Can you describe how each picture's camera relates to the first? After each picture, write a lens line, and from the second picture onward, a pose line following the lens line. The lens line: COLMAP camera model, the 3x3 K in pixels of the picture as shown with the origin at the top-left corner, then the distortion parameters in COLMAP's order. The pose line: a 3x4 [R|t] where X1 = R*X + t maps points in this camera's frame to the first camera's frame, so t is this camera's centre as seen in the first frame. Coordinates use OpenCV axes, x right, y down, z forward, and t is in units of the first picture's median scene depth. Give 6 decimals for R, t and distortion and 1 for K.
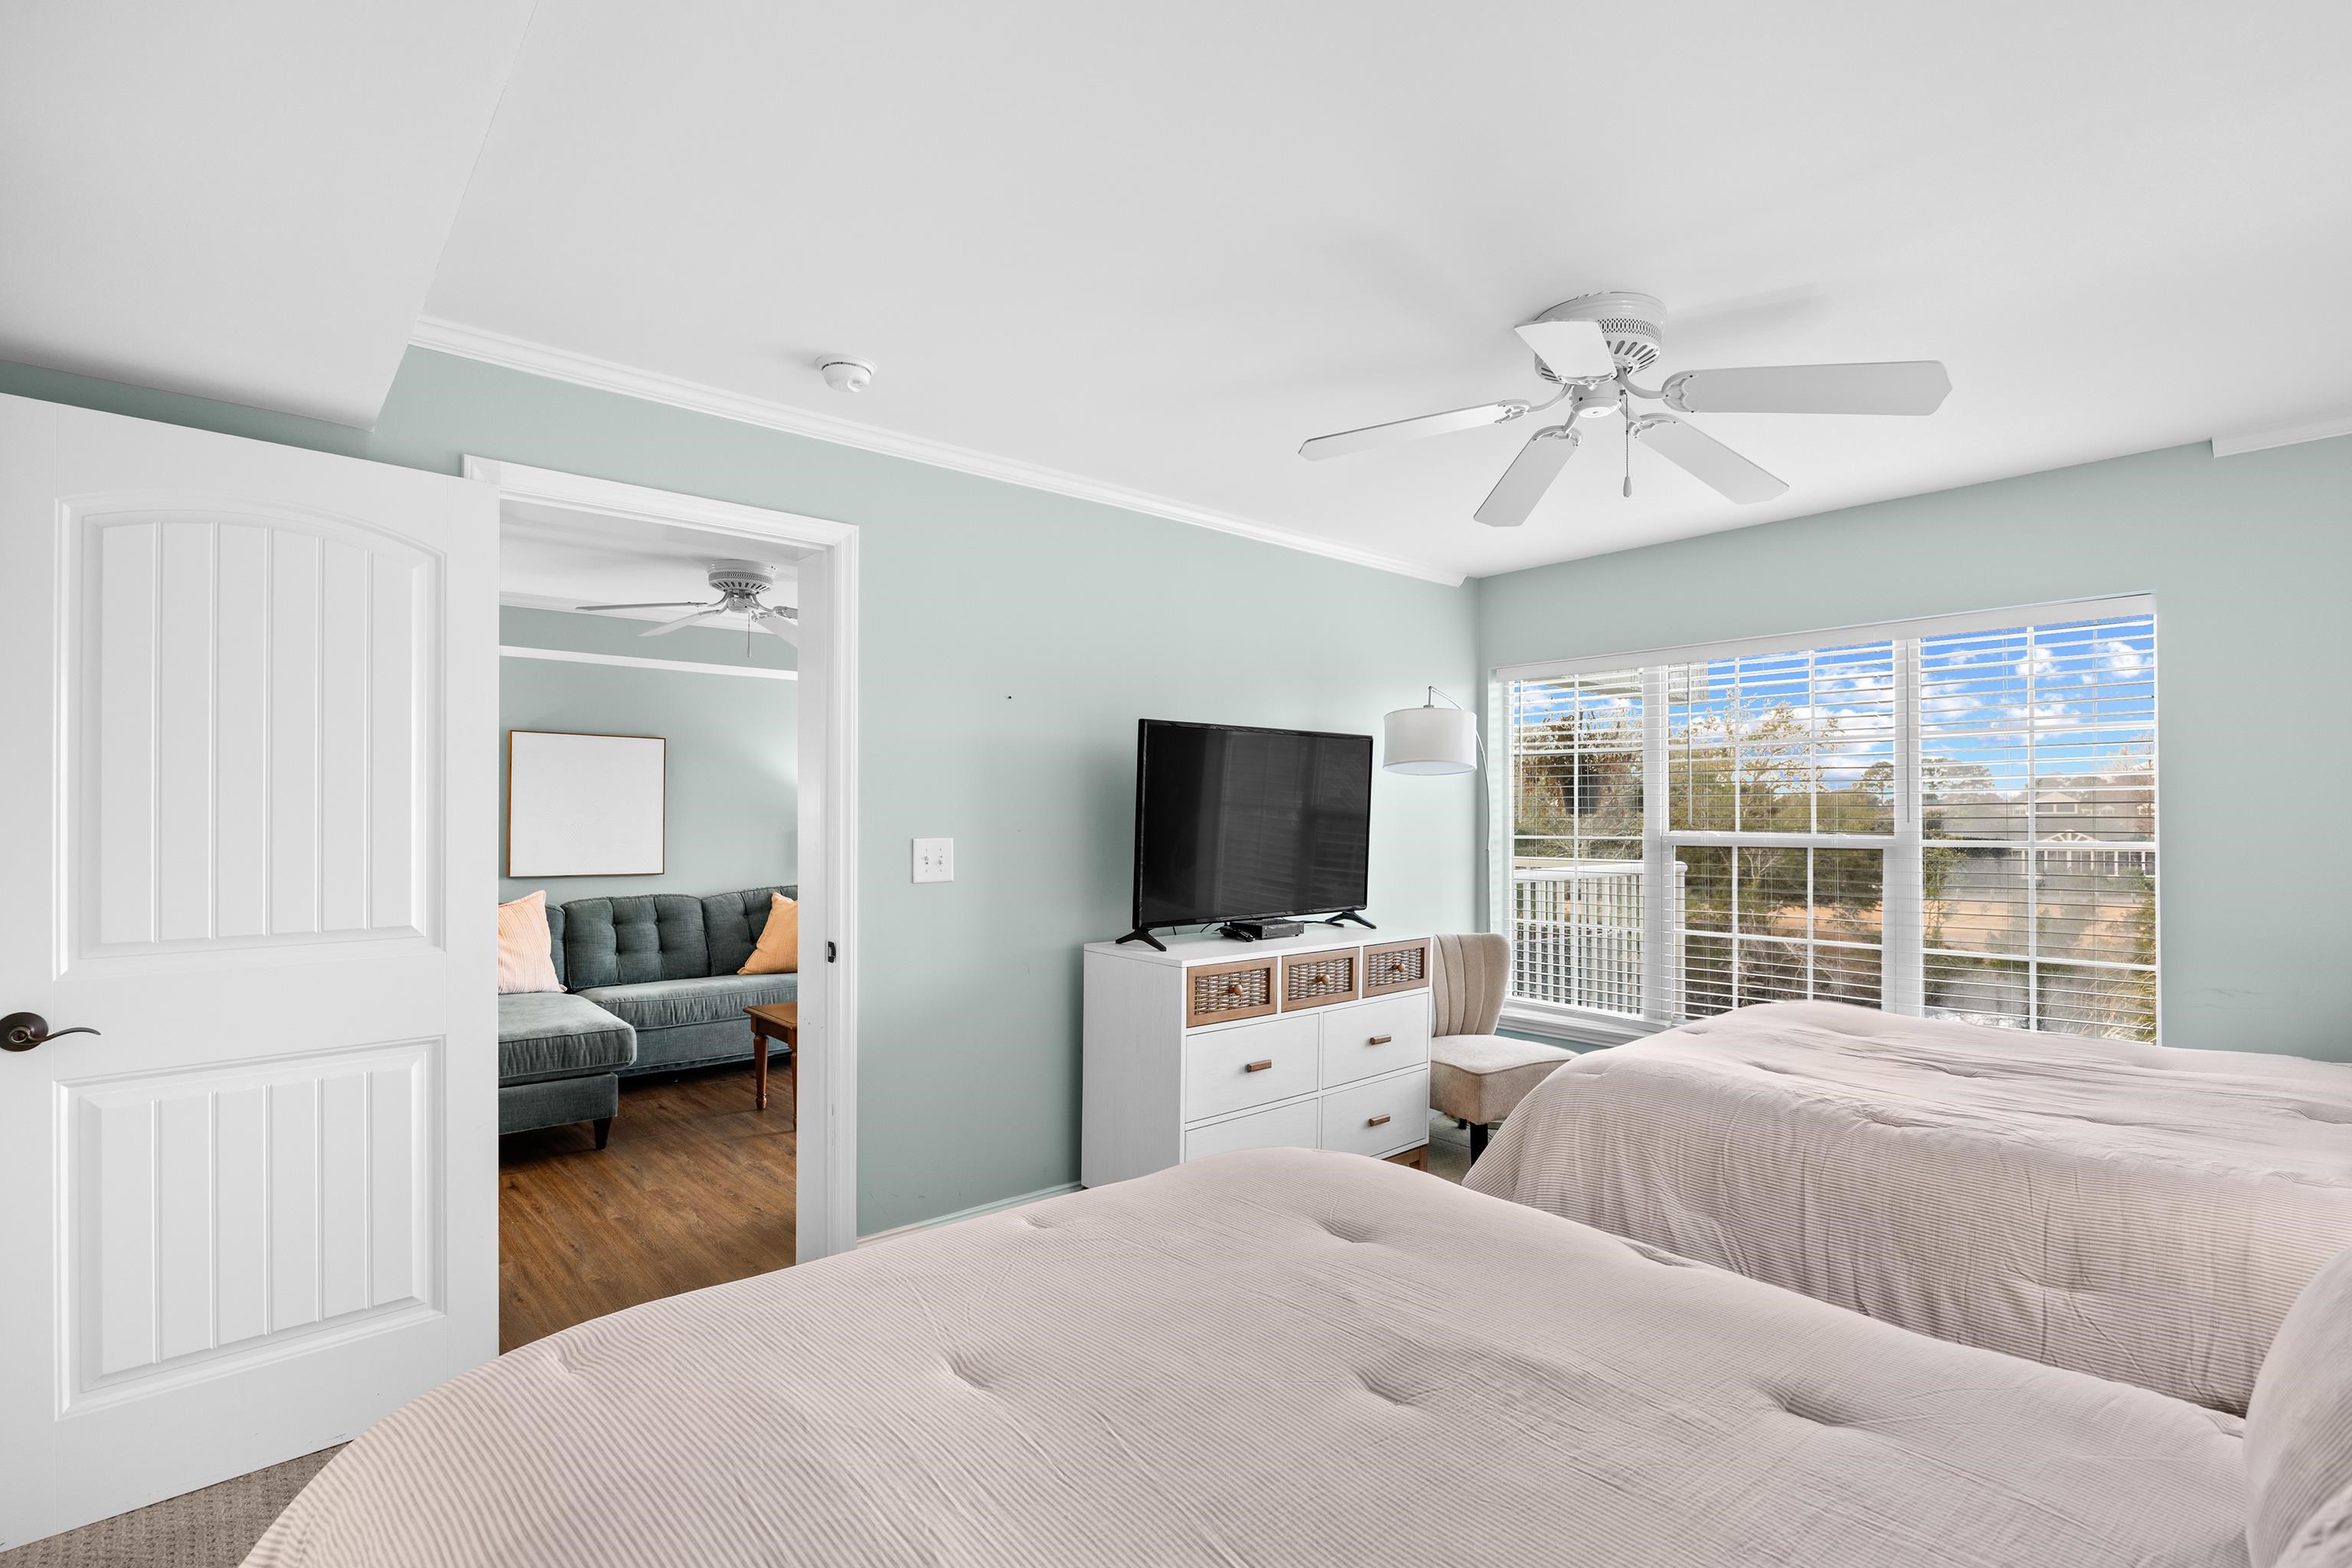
lens RADIAL K [[1094.8, 0, 1186.9], [0, 1094.8, 828.2], [0, 0, 1]] dist [-0.019736, 0.003619]
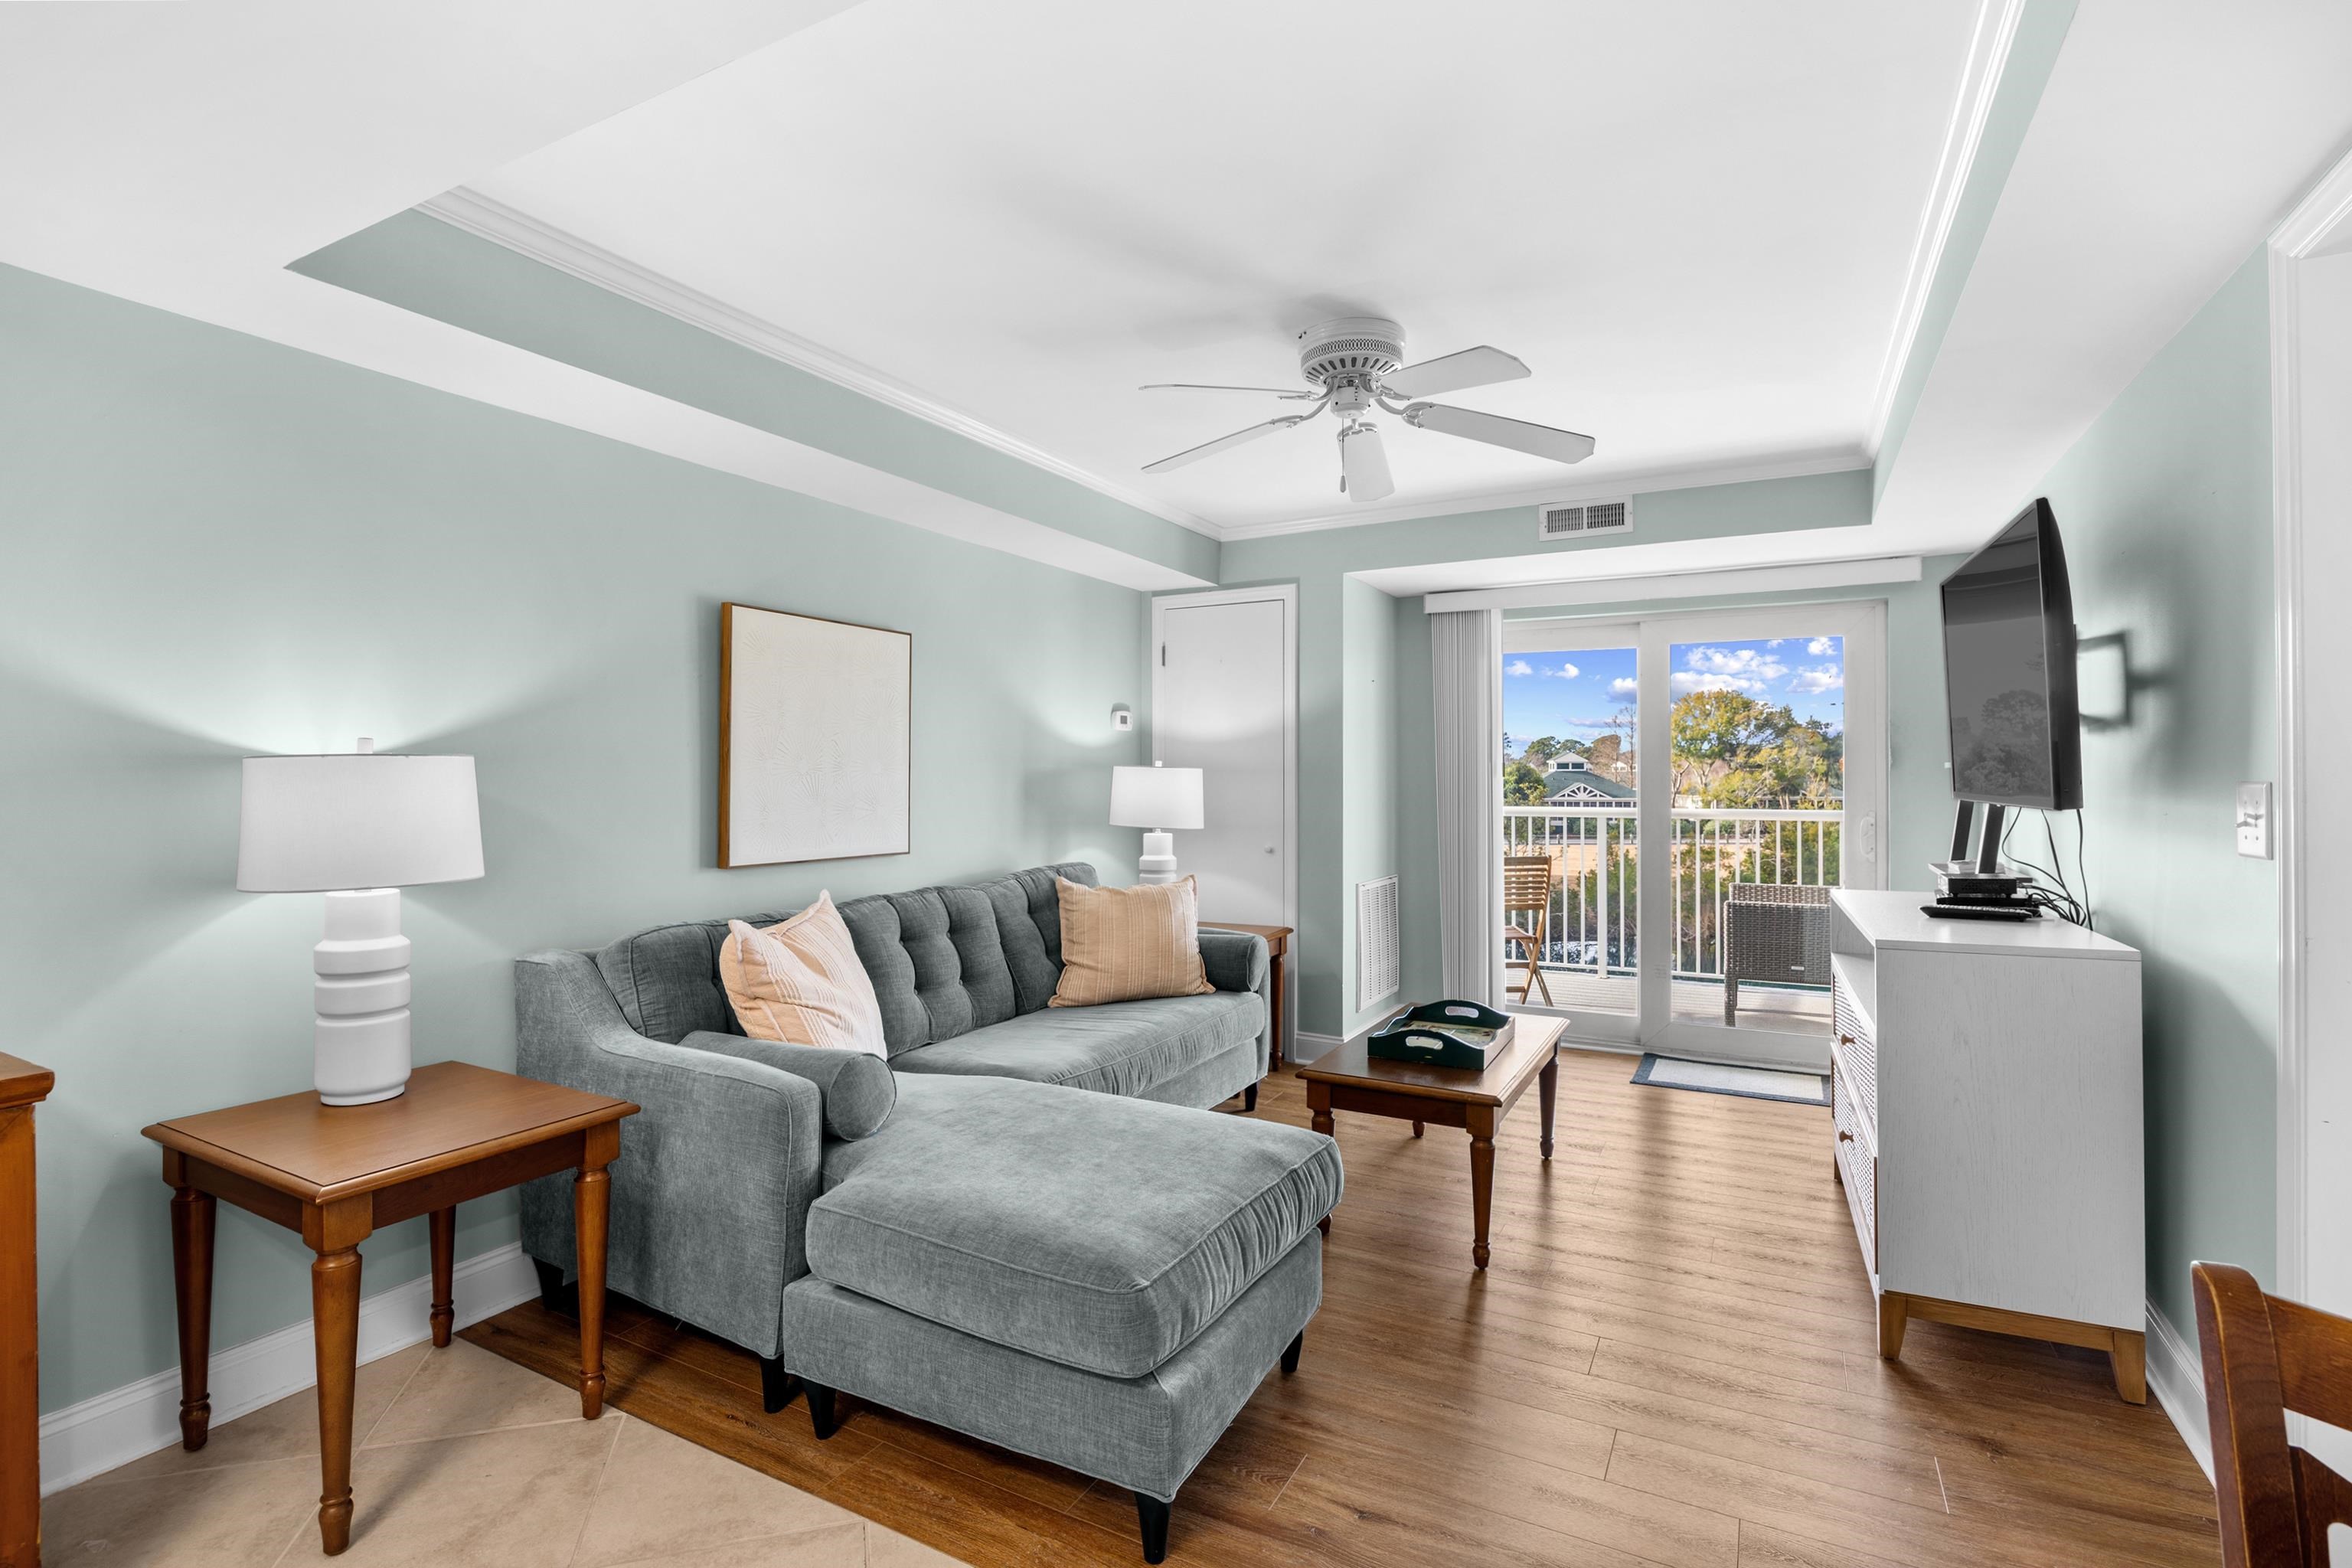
lens RADIAL K [[1094.8, 0, 1172.4], [0, 1094.8, 777.0], [0, 0, 1]] dist [-0.019736, 0.003619]
pose [[0.937390, -0.004522, 0.348251, -0.628286], [0.005446, 0.999984, -0.001674, 0.000533], [-0.348238, 0.003465, 0.937400, 0.416460]]
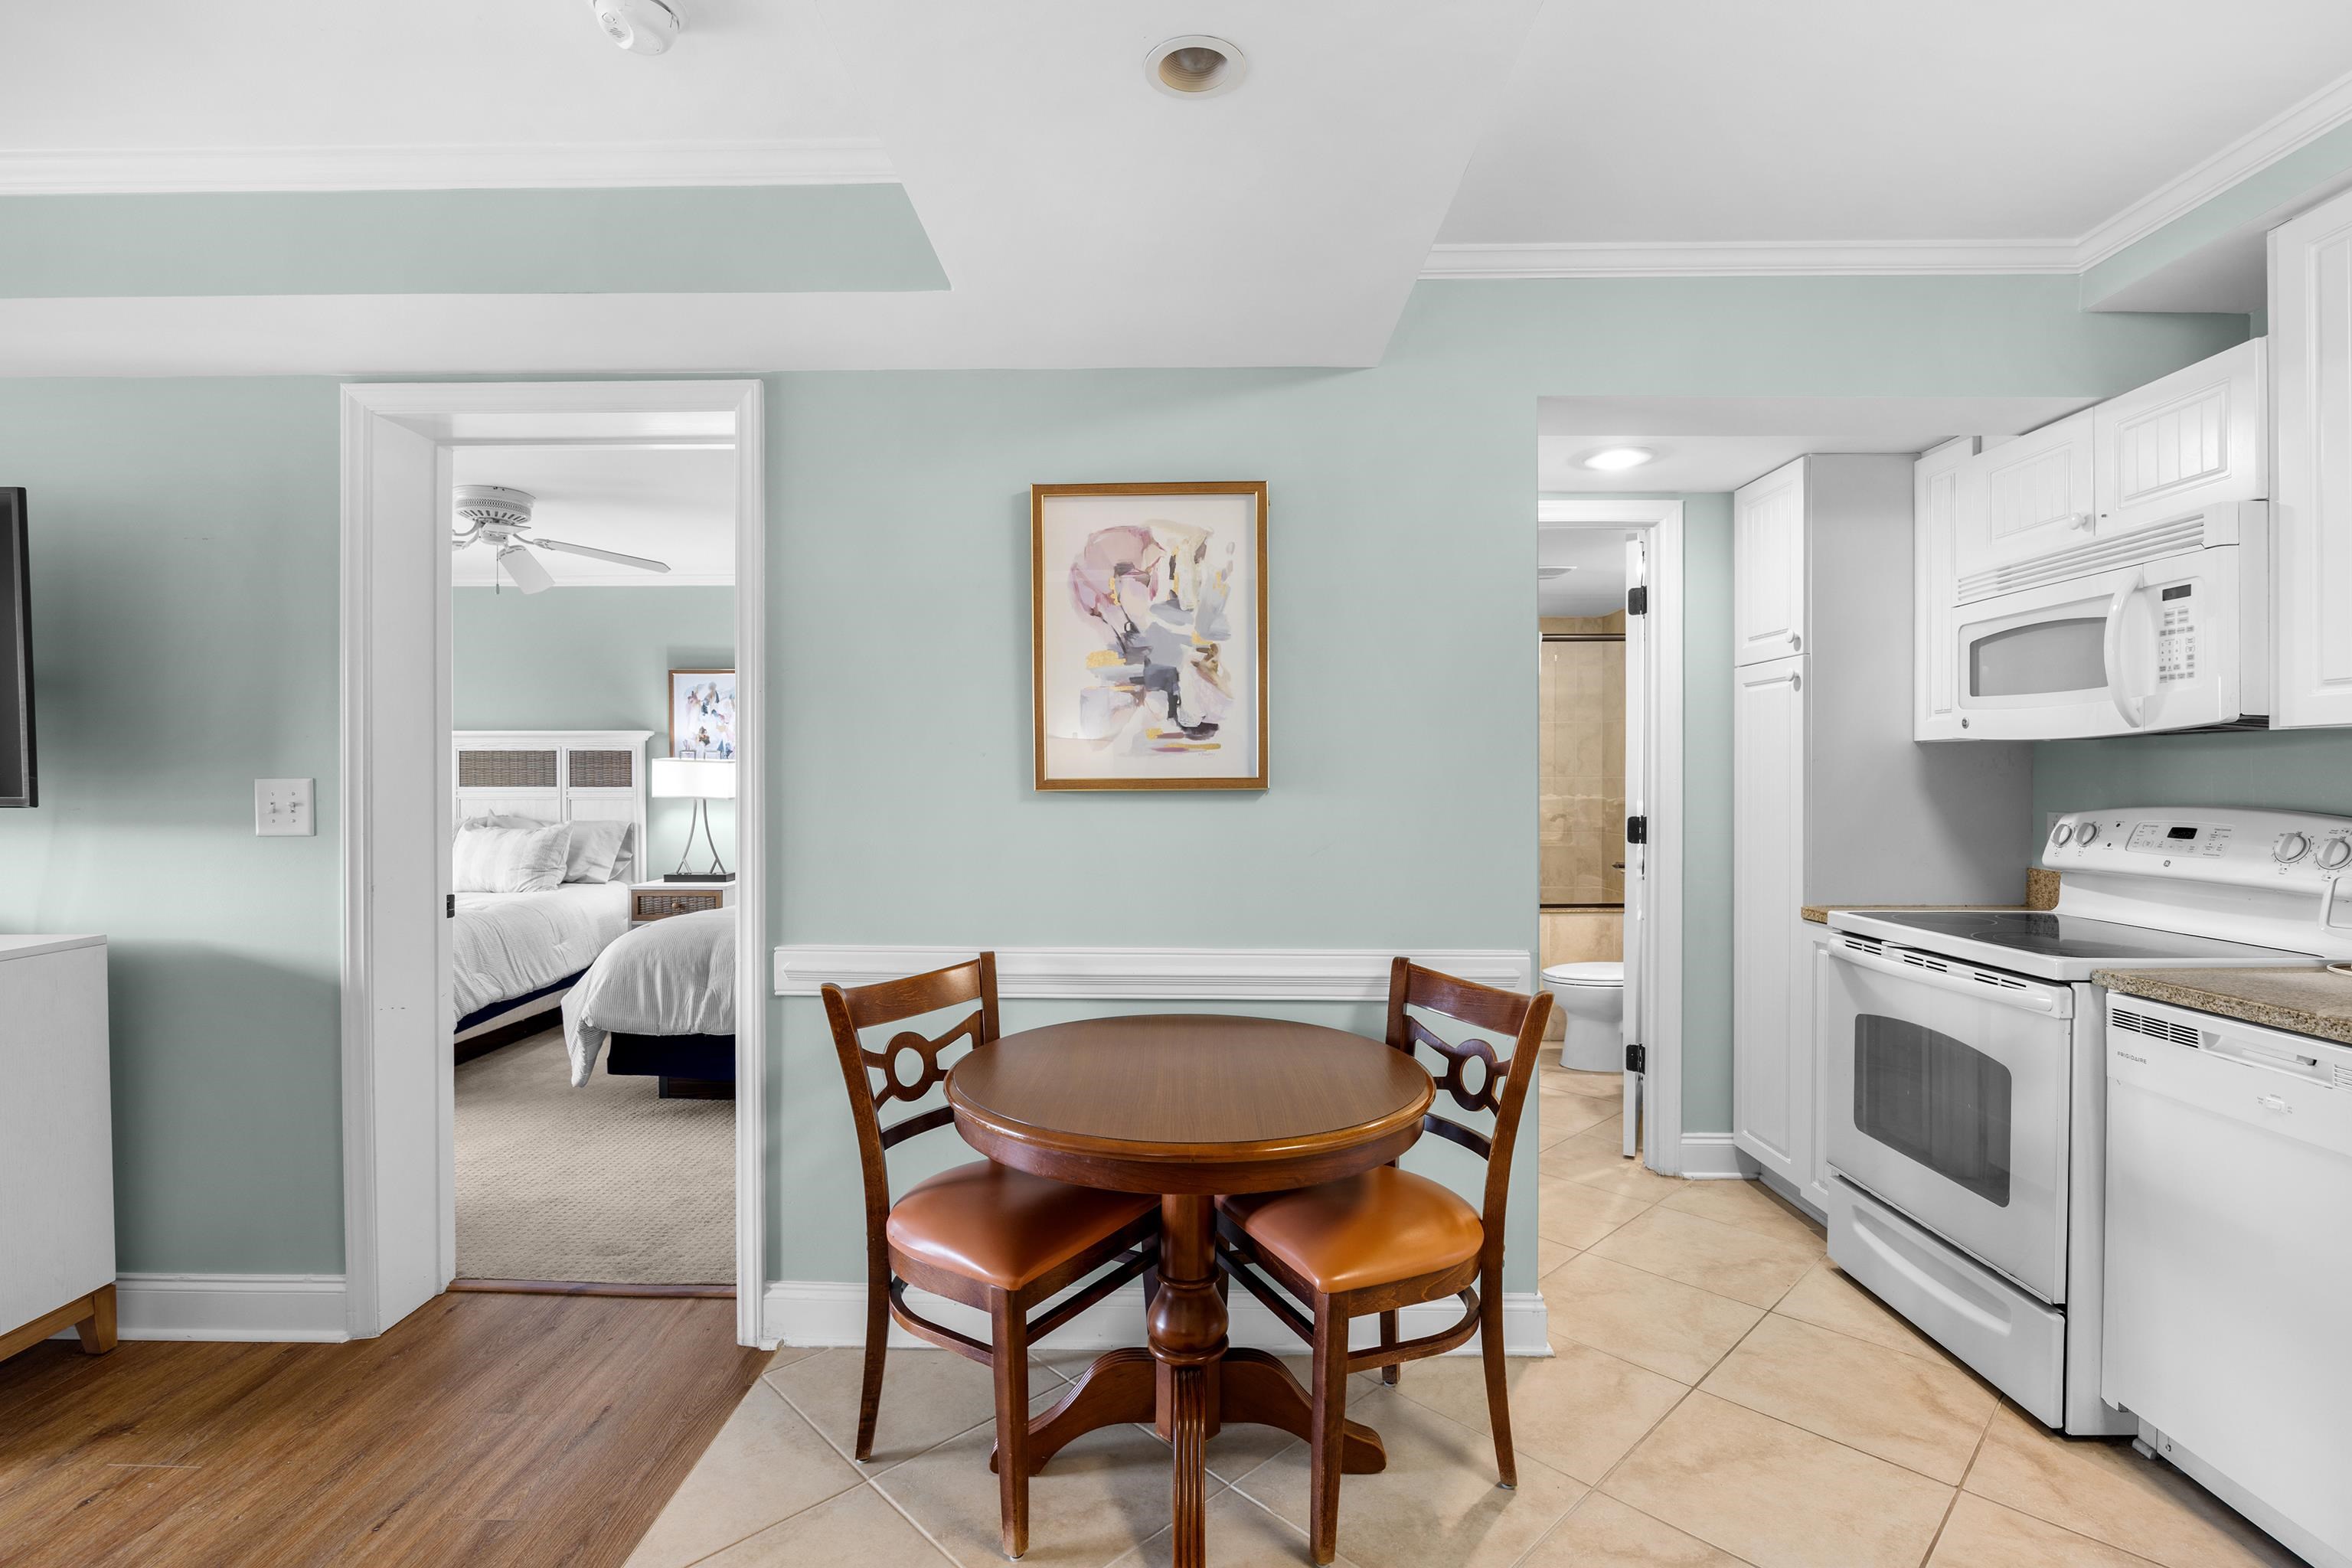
lens RADIAL K [[1094.8, 0, 1179.7], [0, 1094.8, 786.2], [0, 0, 1]] dist [-0.019736, 0.003619]
pose [[-0.743508, -0.005911, 0.668700, -0.767220], [-0.000473, 0.999965, 0.008313, 0.002165], [-0.668726, 0.005864, -0.743486, 0.700766]]
